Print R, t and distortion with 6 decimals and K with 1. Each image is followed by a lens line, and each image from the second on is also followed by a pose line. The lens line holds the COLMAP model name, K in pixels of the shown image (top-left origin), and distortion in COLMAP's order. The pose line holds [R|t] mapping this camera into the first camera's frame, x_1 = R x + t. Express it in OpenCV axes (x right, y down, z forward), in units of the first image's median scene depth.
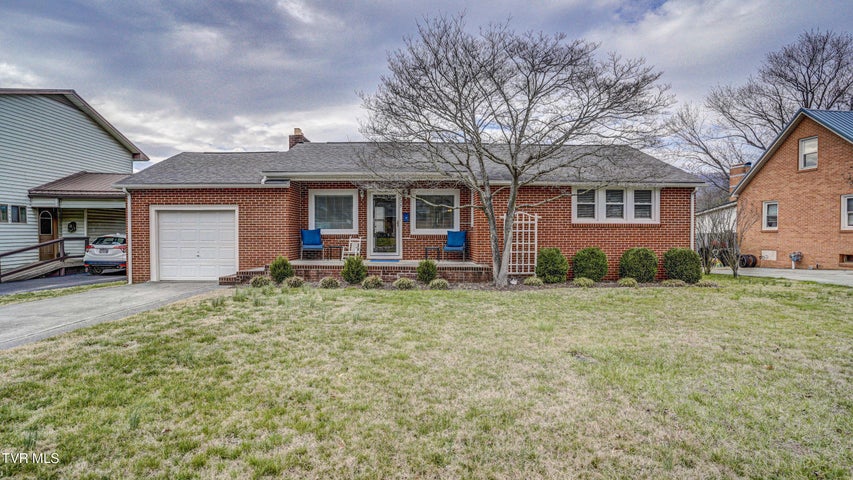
lens RADIAL K [[416.4, 0, 428.5], [0, 416.4, 237.6], [0, 0, 1]] dist [-0.086405, 0.038831]
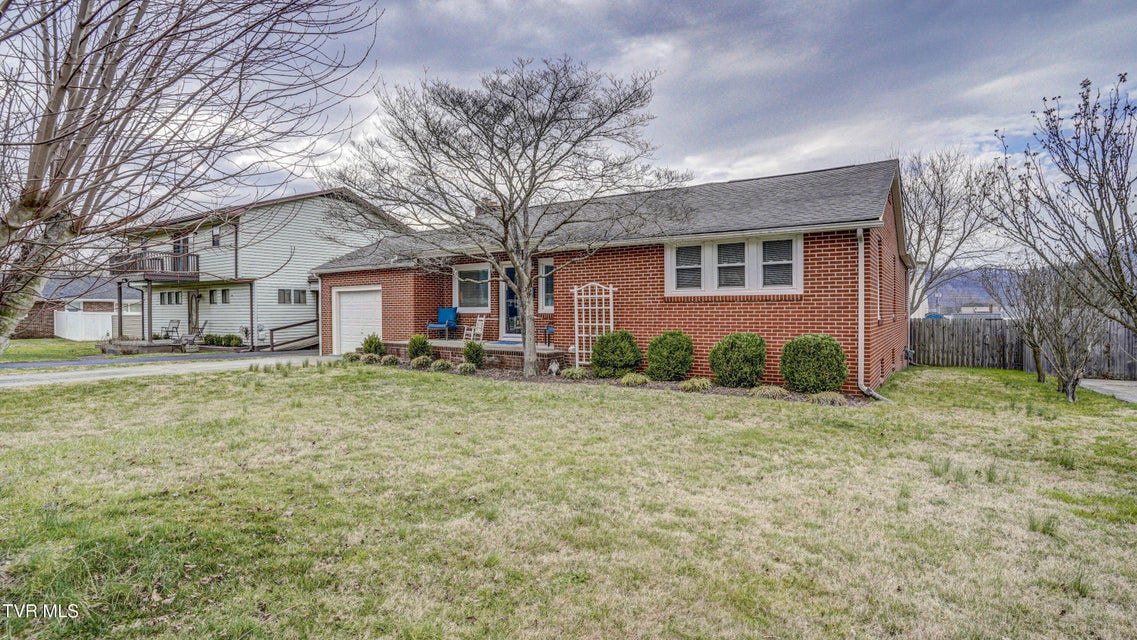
lens RADIAL K [[555.1, 0, 571.2], [0, 555.1, 316.8], [0, 0, 1]] dist [-0.086405, 0.038831]
pose [[0.810961, 0.002948, -0.585093, 0.756497], [-0.005886, 0.999978, -0.003120, 0.003496], [0.585071, 0.005974, 0.810960, 0.146031]]
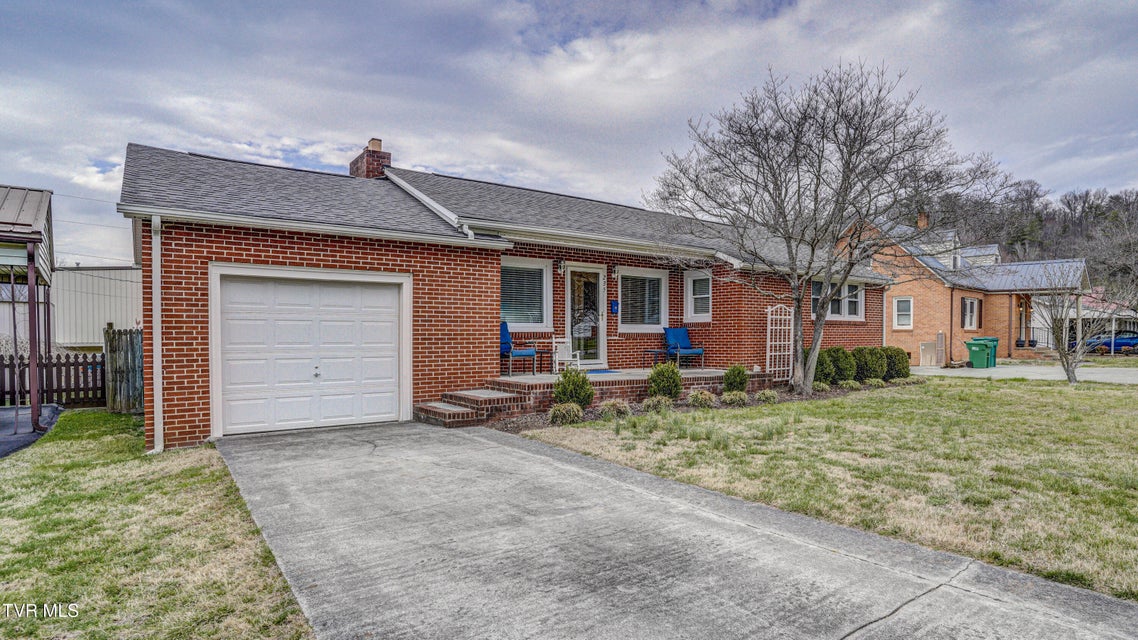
lens RADIAL K [[609.3, 0, 620.6], [0, 609.3, 342.8], [0, 0, 1]] dist [-0.050921, 0.000120]
pose [[0.786184, -0.008846, 0.617929, -0.744073], [0.008117, 0.999959, 0.003988, 0.005662], [-0.617939, 0.001880, 0.786224, 0.241219]]
